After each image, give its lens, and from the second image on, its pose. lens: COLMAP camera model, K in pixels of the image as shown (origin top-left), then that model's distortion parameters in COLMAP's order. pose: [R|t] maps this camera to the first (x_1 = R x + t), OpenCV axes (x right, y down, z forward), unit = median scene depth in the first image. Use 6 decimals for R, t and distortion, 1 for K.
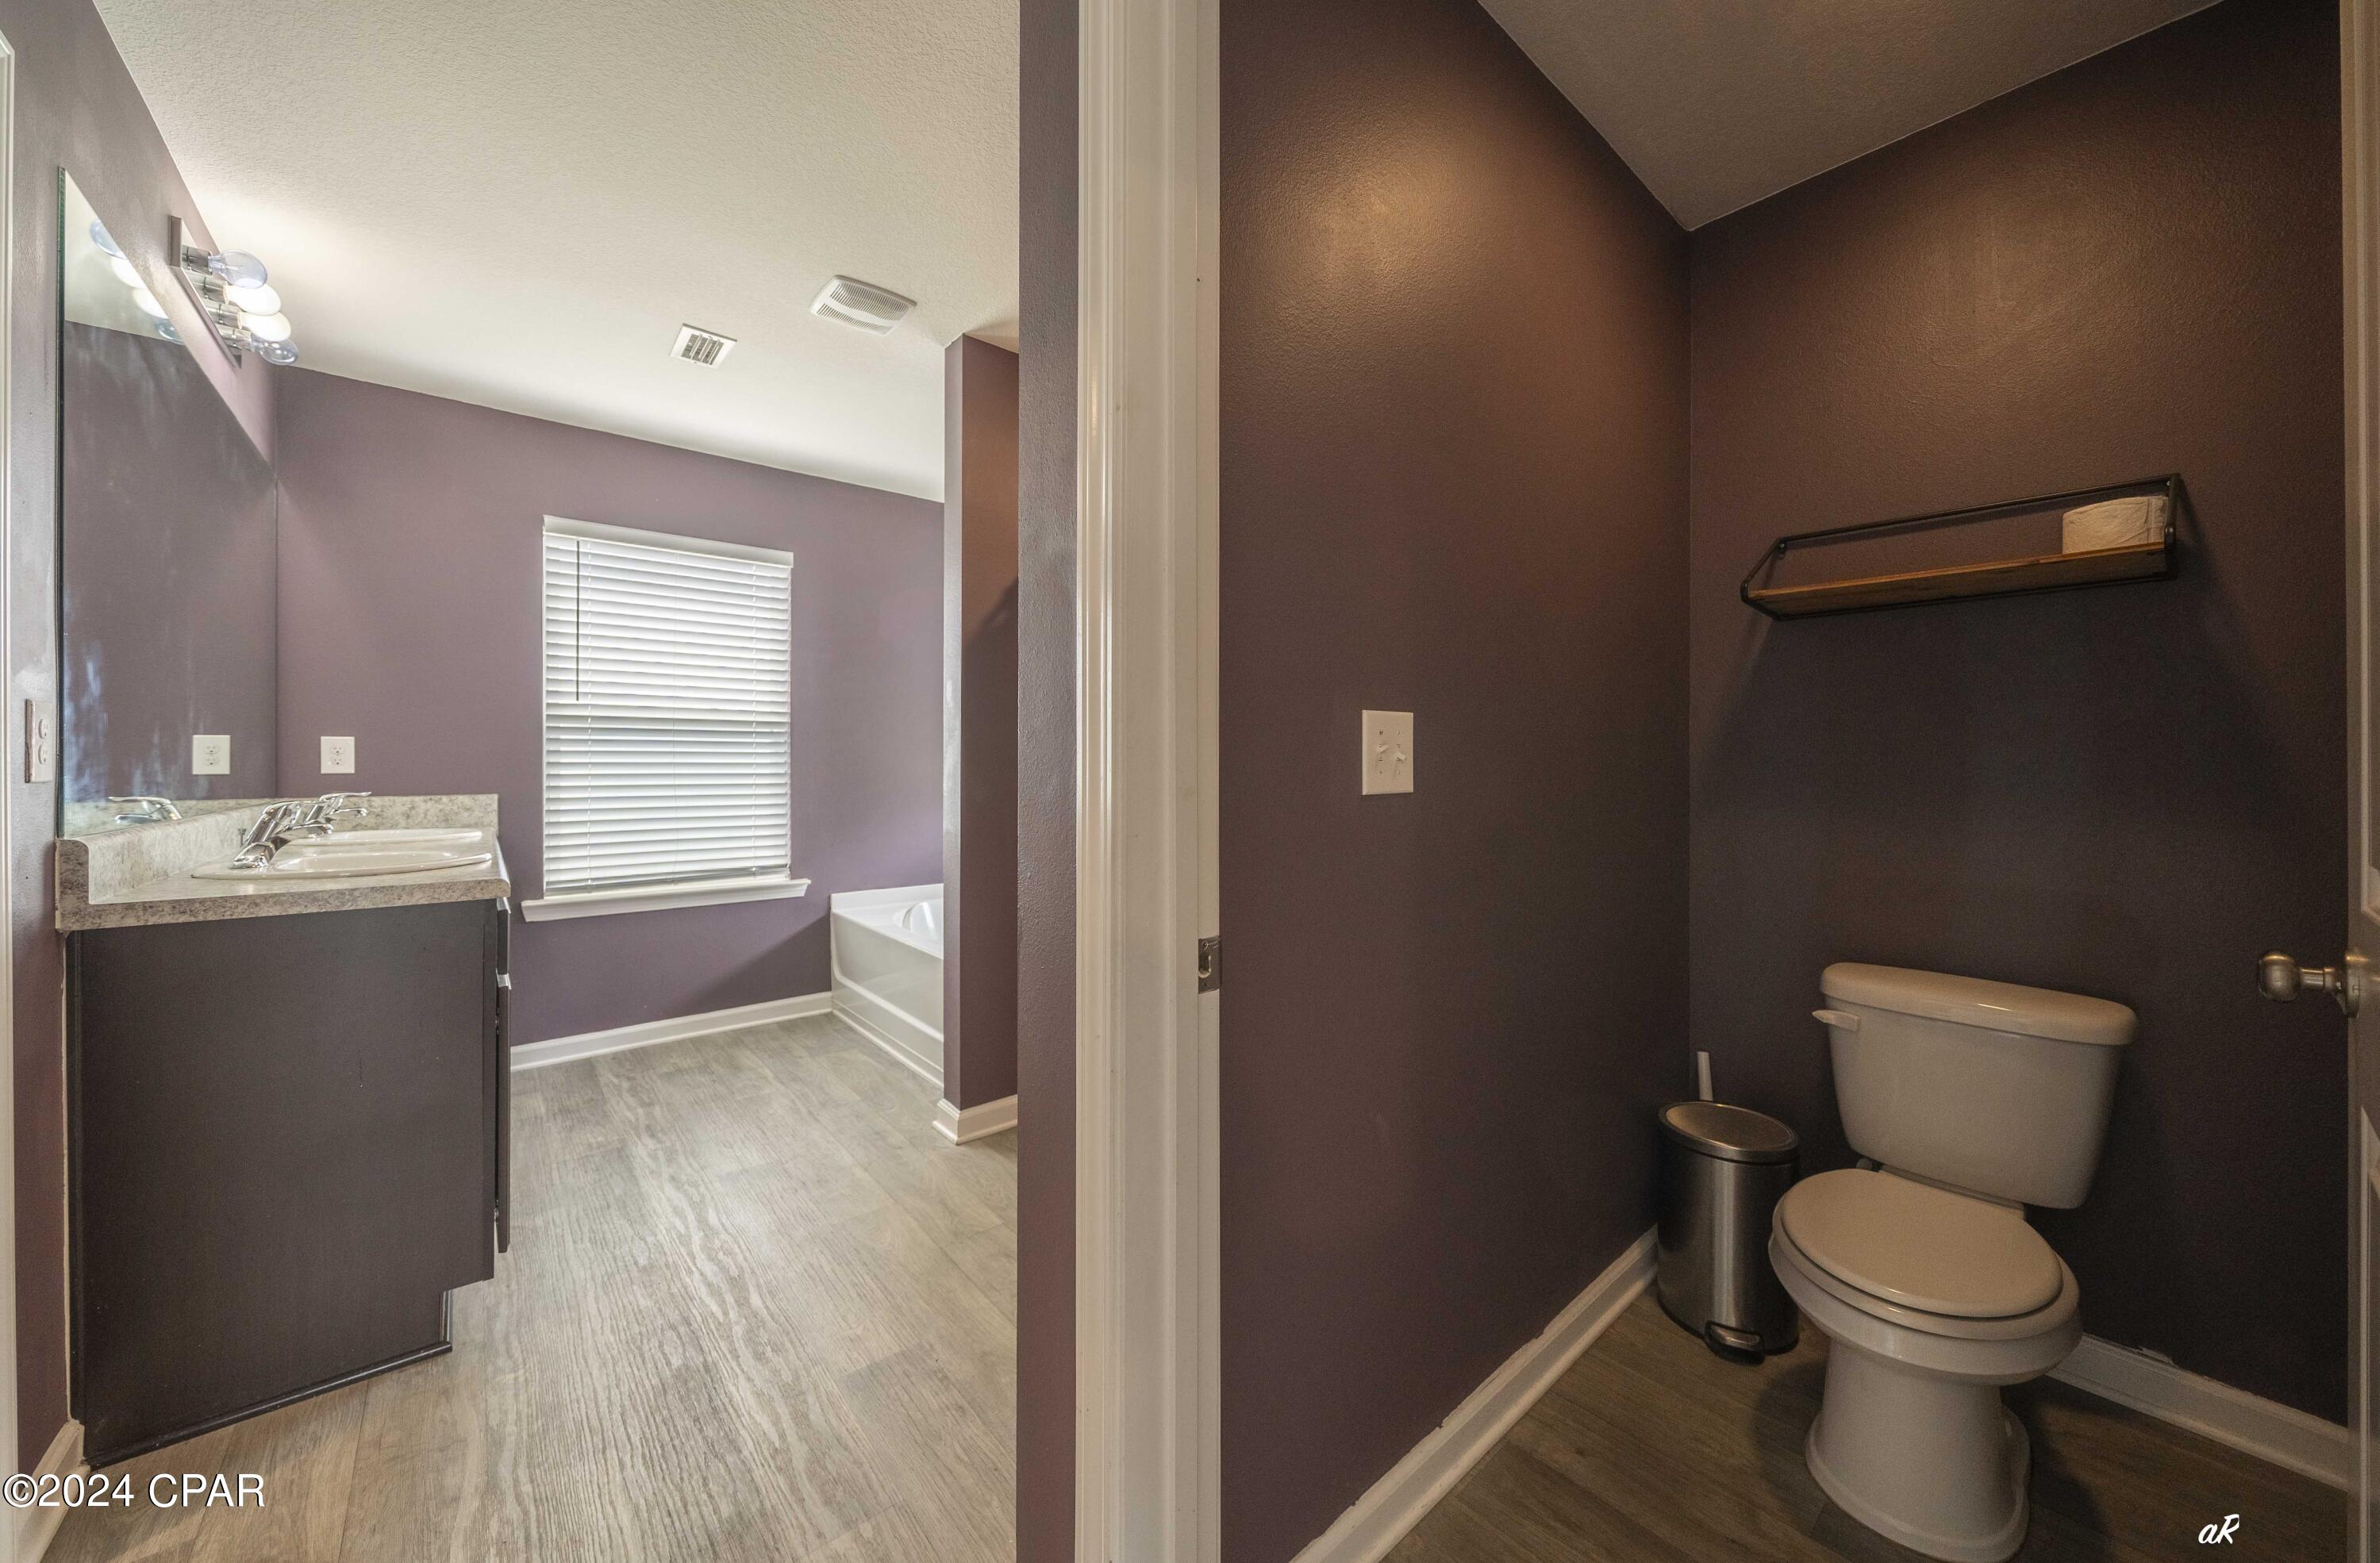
lens RADIAL K [[832.9, 0, 1190.0], [0, 832.9, 781.5], [0, 0, 1]] dist [0.001073, -0.000025]
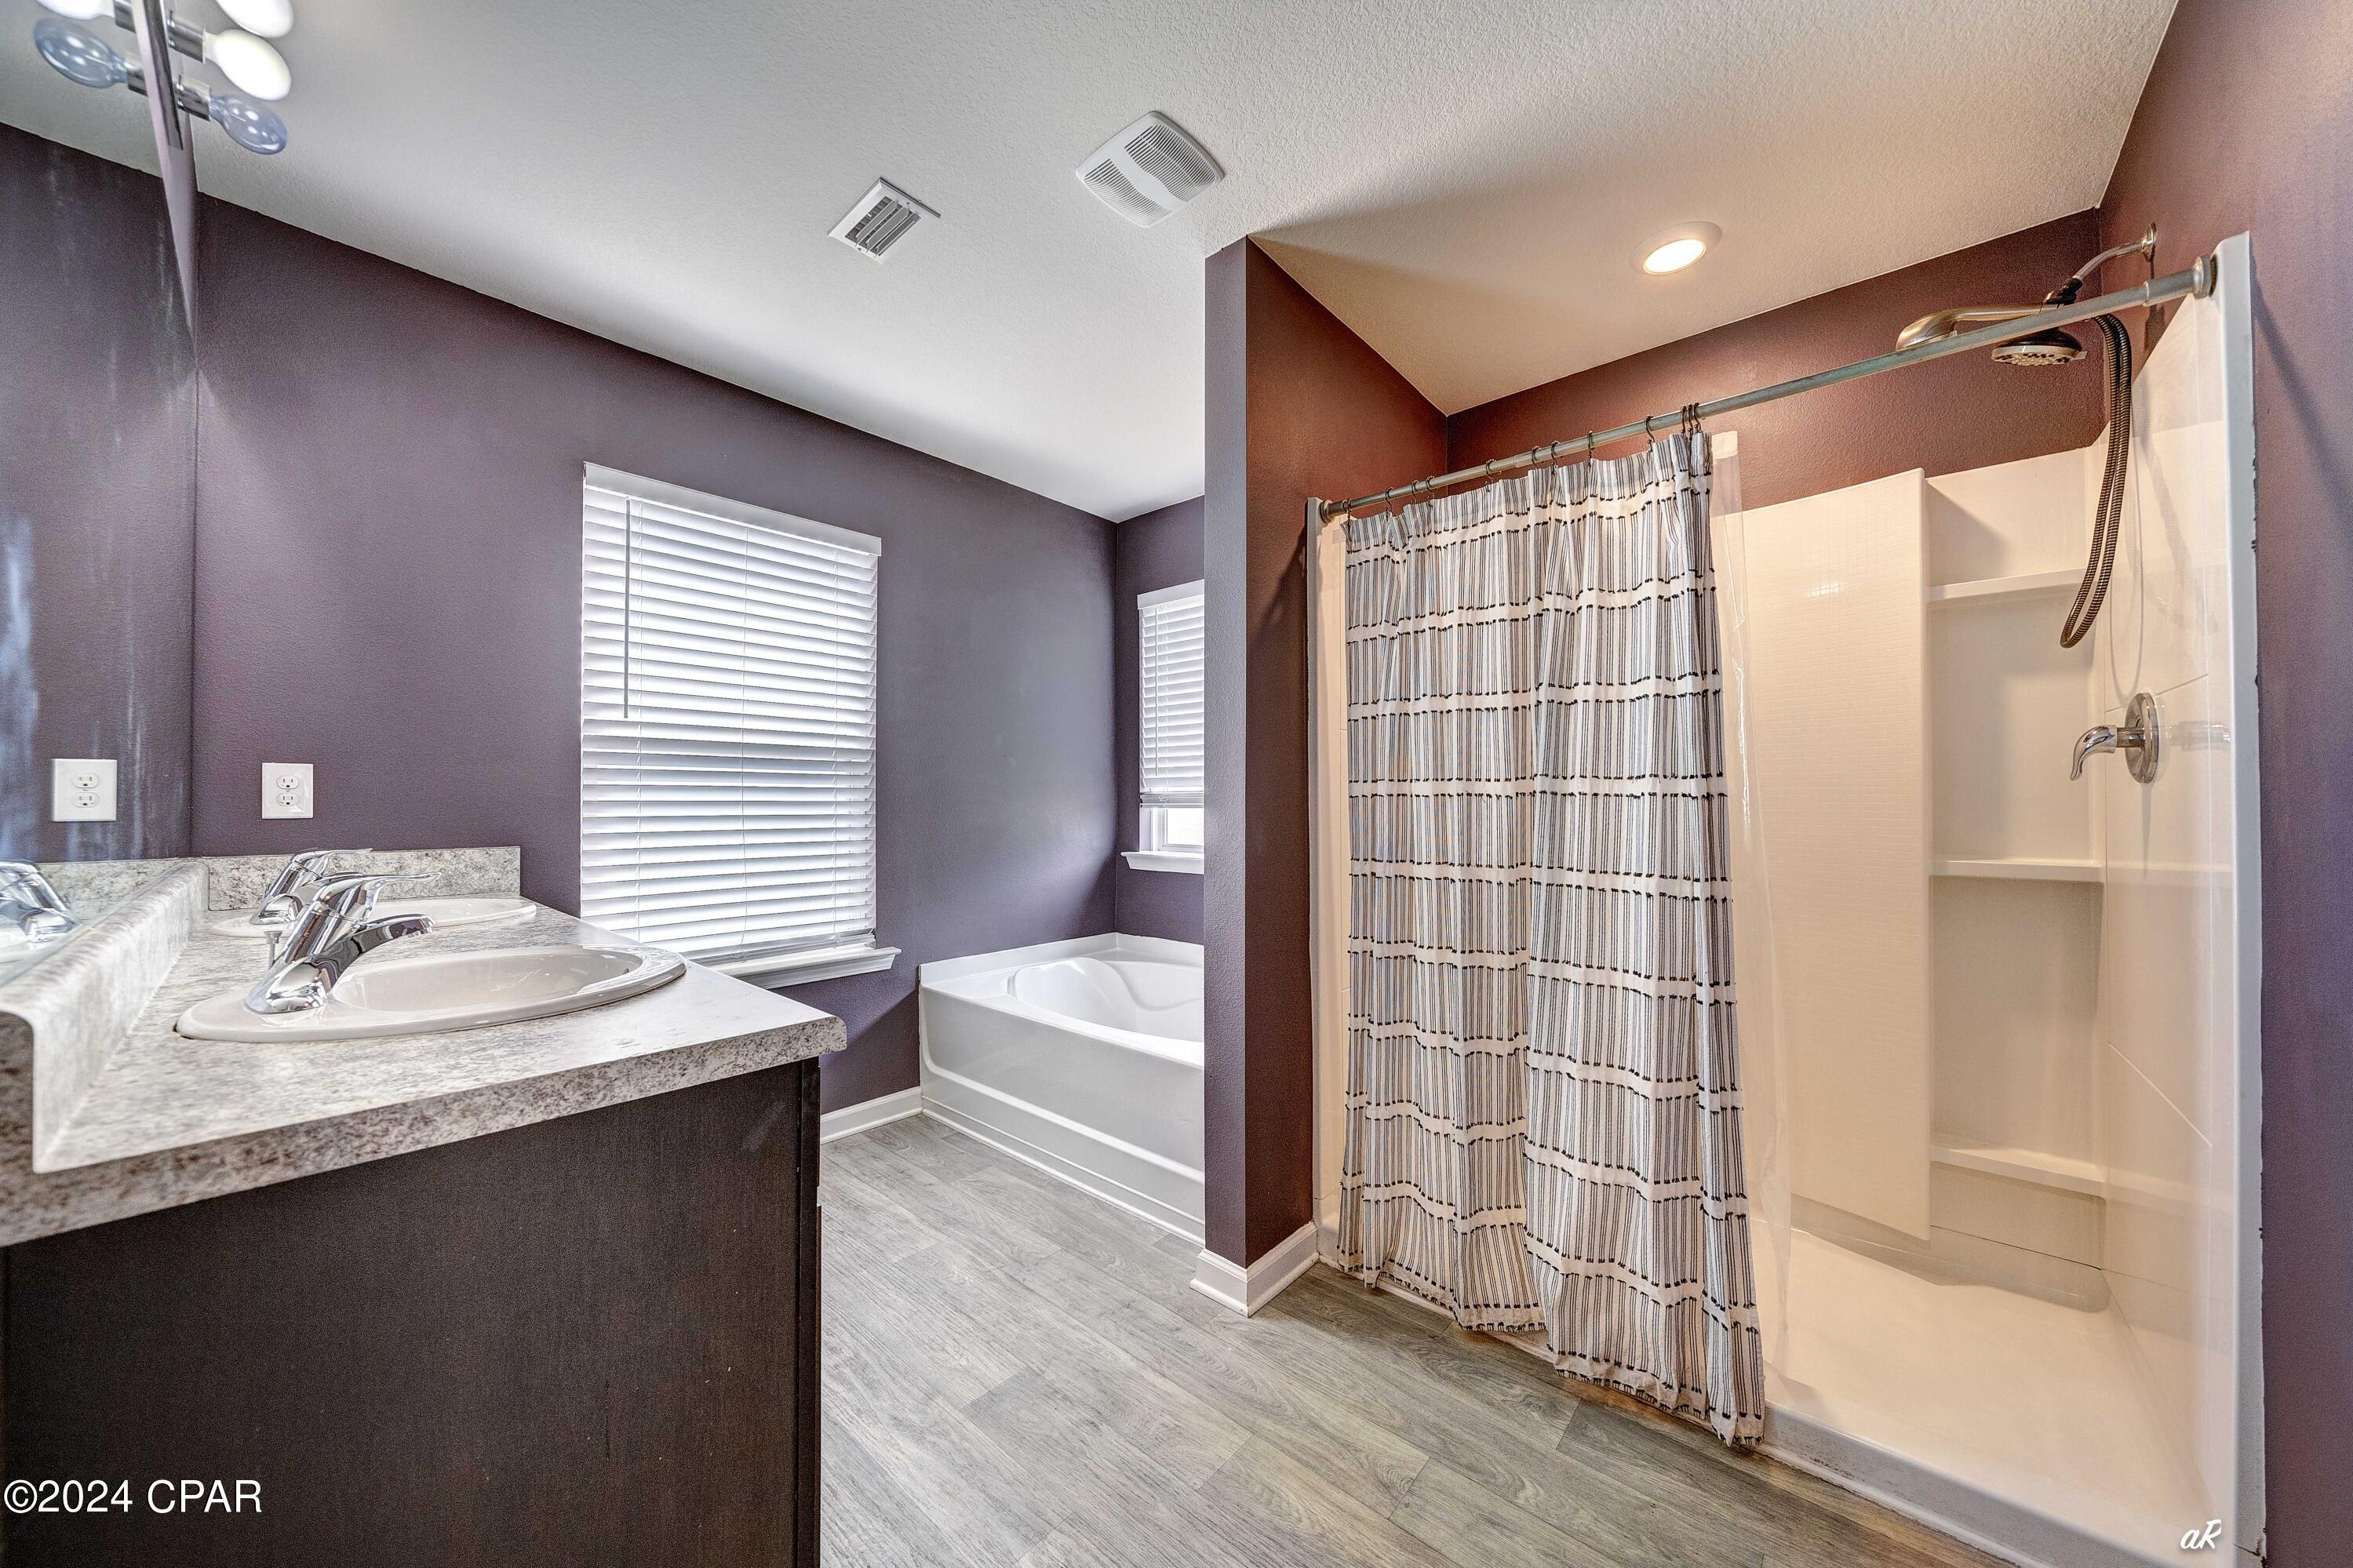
lens RADIAL K [[805.3, 0, 1163.6], [0, 805.3, 804.7], [0, 0, 1]] dist [-0.000836, -0.000066]
pose [[0.991031, -0.003142, 0.133593, -0.421595], [0.005183, 0.999875, -0.014929, -0.008037], [-0.133530, 0.015488, 0.990924, 0.276476]]
